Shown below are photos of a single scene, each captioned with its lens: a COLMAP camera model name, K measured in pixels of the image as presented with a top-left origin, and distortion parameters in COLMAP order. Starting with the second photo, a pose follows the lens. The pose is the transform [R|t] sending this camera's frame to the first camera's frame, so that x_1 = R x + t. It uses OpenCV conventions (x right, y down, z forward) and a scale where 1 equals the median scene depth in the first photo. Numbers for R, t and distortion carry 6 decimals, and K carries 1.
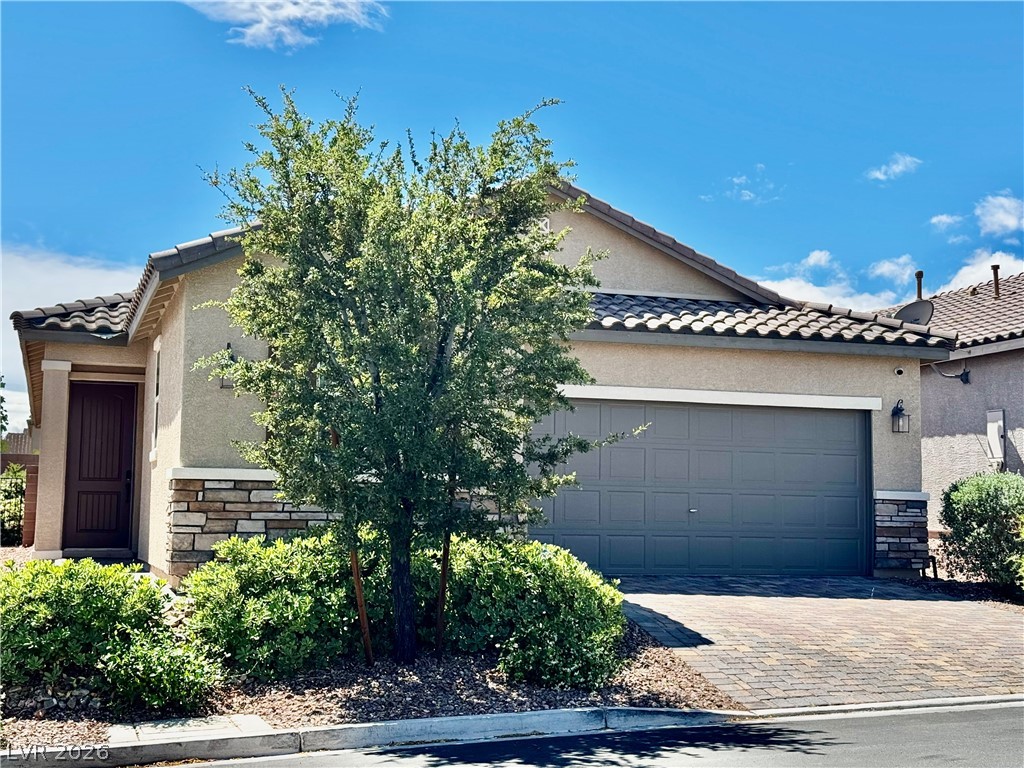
lens RADIAL K [[1459.8, 0, 512.0], [0, 1459.8, 384.0], [0, 0, 1]] dist [0.109444, -0.032261]
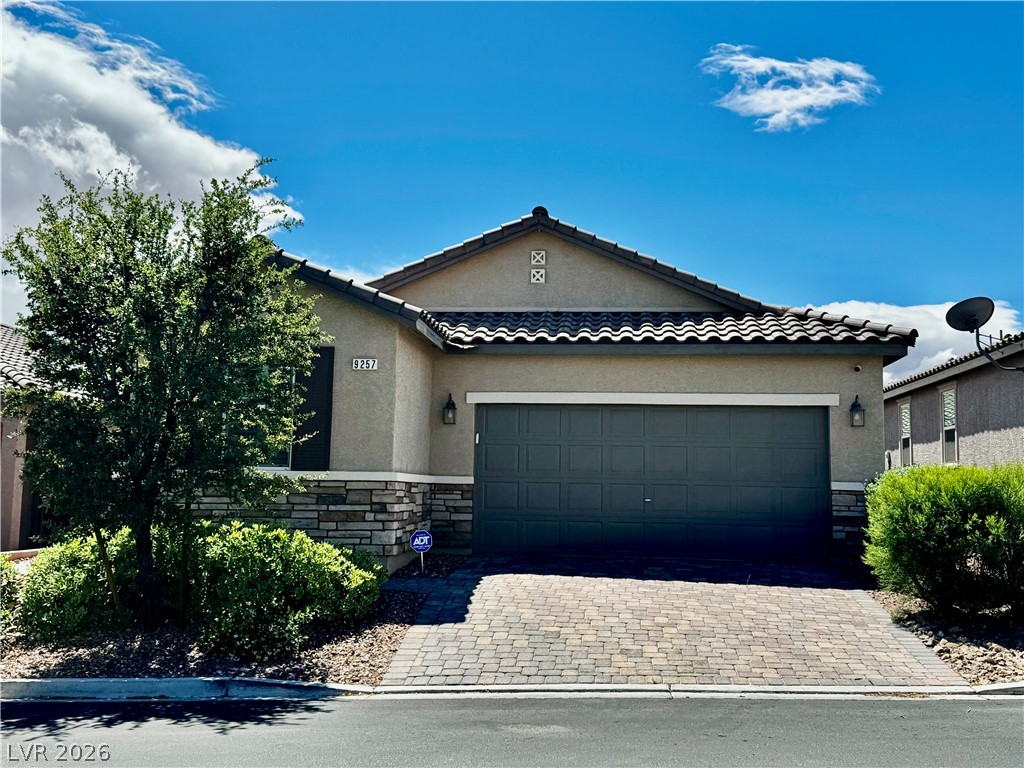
lens RADIAL K [[1128.4, 0, 512.0], [0, 1128.4, 384.0], [0, 0, 1]] dist [0.086577, -0.005968]
pose [[0.919506, -0.037701, -0.391264, 0.357887], [0.033375, 0.999283, -0.017854, 0.008895], [0.391657, 0.003359, 0.920105, 0.155229]]
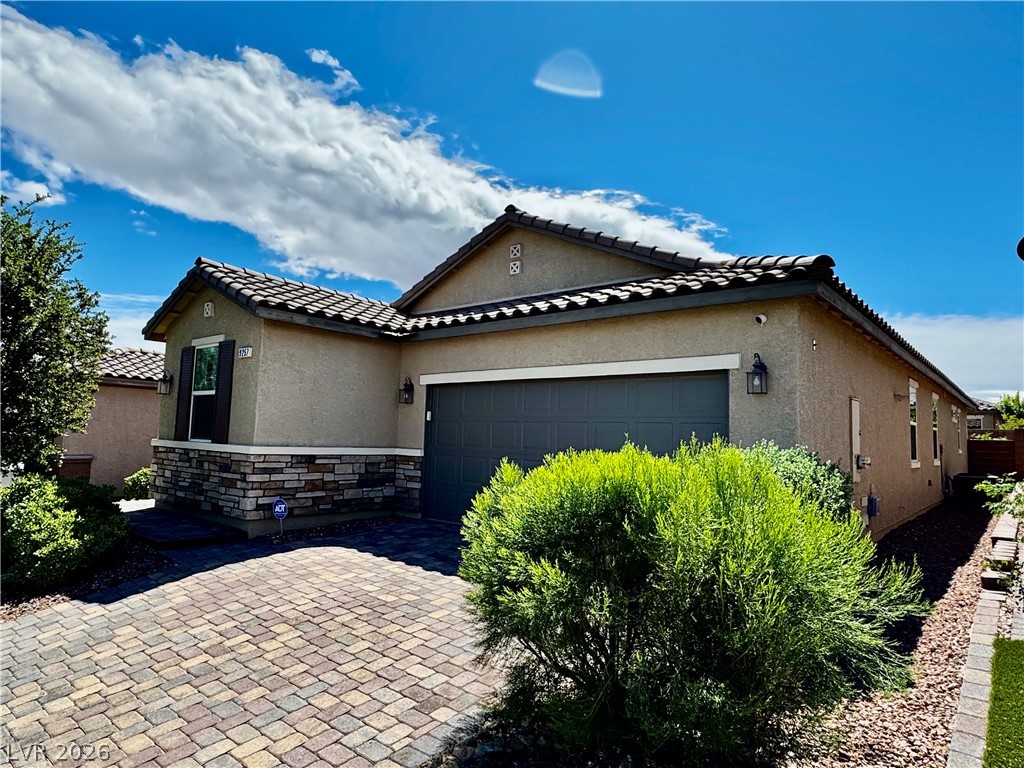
lens RADIAL K [[623.3, 0, 512.0], [0, 623.3, 384.0], [0, 0, 1]] dist [-0.003140, -0.000328]
pose [[0.526605, -0.073217, -0.846951, 0.485063], [0.053427, 0.997165, -0.052983, 0.038640], [0.848429, -0.017349, 0.529024, 0.707717]]
